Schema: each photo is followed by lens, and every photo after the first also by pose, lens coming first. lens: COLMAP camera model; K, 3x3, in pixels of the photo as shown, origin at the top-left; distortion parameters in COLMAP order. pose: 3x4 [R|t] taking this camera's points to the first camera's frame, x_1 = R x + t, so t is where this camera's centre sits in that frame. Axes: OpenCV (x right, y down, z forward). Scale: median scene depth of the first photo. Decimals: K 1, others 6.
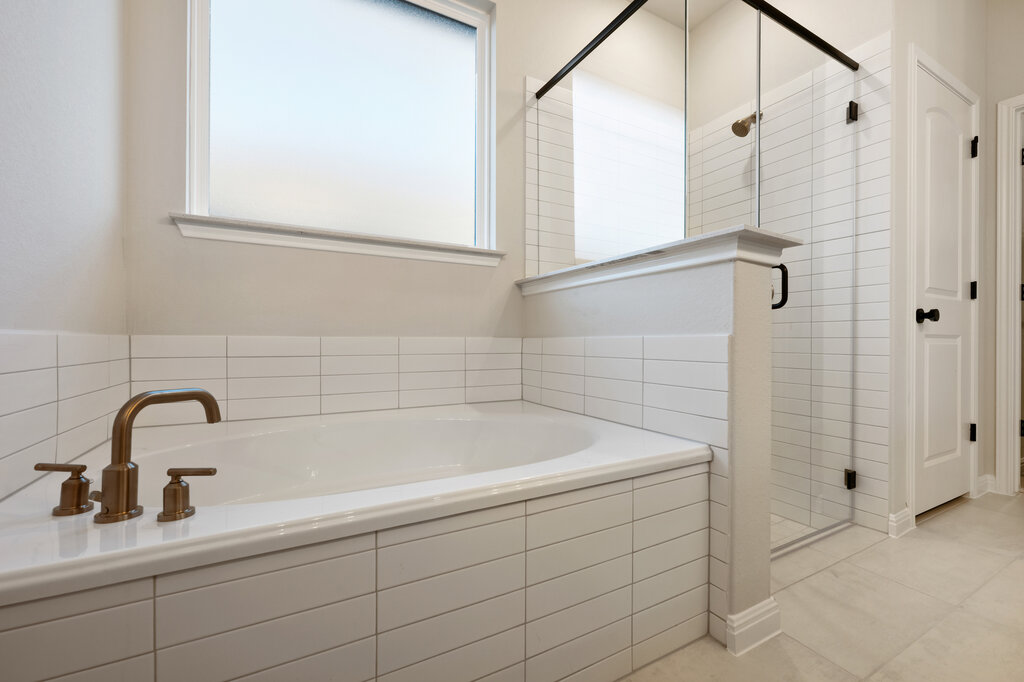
lens RADIAL K [[423.0, 0, 512.2], [0, 423.0, 341.8], [0, 0, 1]] dist [-0.001356, 0.000389]
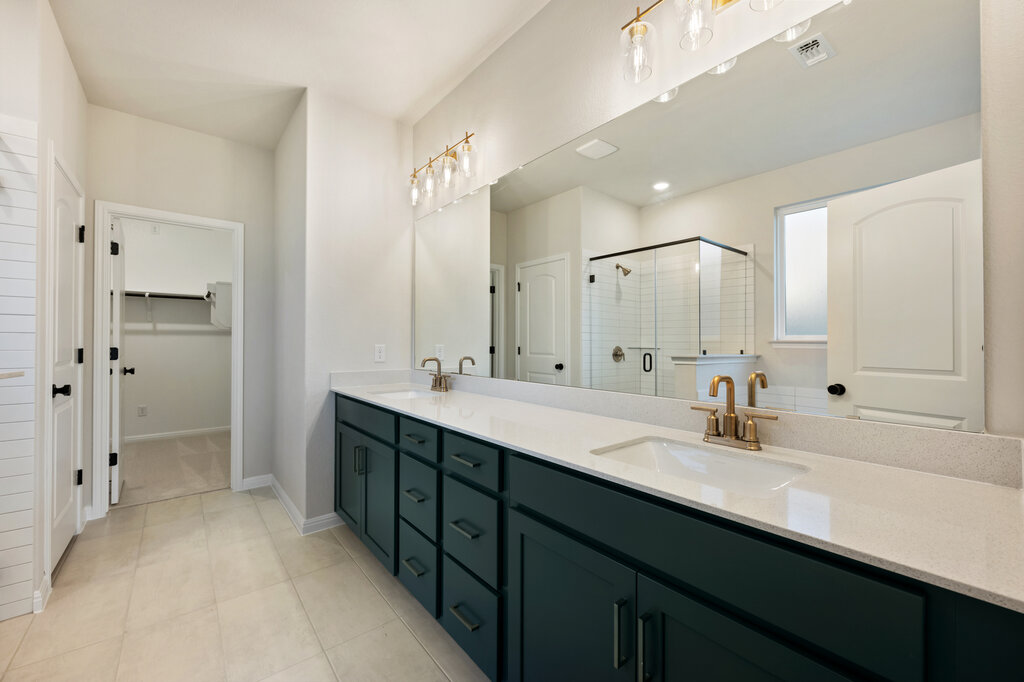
lens RADIAL K [[408.8, 0, 510.9], [0, 408.8, 343.0], [0, 0, 1]] dist [0.002033, -0.000588]
pose [[-0.186341, -0.010284, 0.982431, -0.279189], [-0.004823, 0.999943, 0.009553, -0.202385], [-0.982473, -0.002958, -0.186380, 0.050648]]
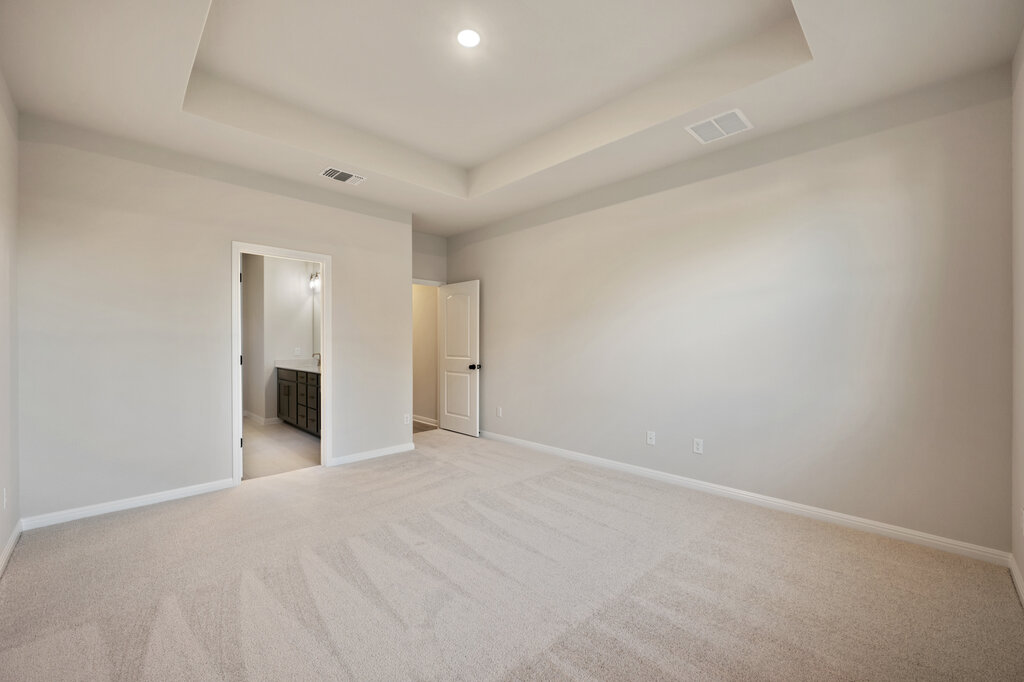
lens RADIAL K [[408.8, 0, 523.3], [0, 408.8, 347.0], [0, 0, 1]] dist [0.002033, -0.000588]
pose [[-0.266862, 0.002315, 0.963732, -2.385834], [0.013127, 0.999913, 0.001233, -0.153737], [-0.963645, 0.012980, -0.266869, -0.617214]]
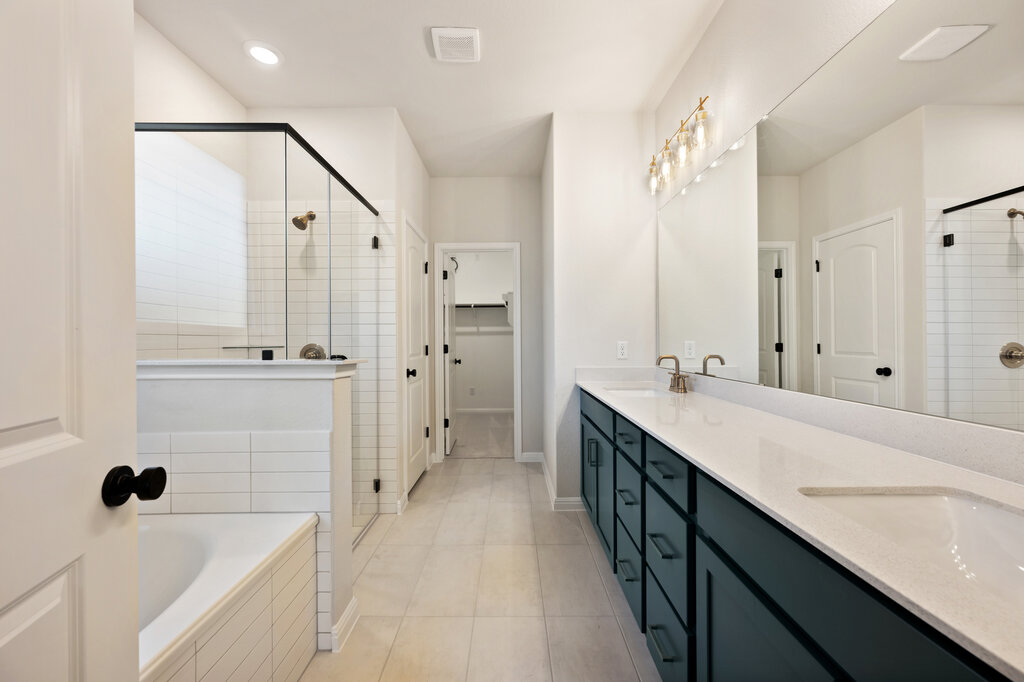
lens RADIAL K [[408.8, 0, 506.4], [0, 408.8, 342.6], [0, 0, 1]] dist [0.002033, -0.000588]
pose [[0.488497, -0.016409, 0.872412, -0.239275], [0.009483, 0.999864, 0.013496, -0.200973], [-0.872514, 0.001681, 0.488586, -0.115030]]
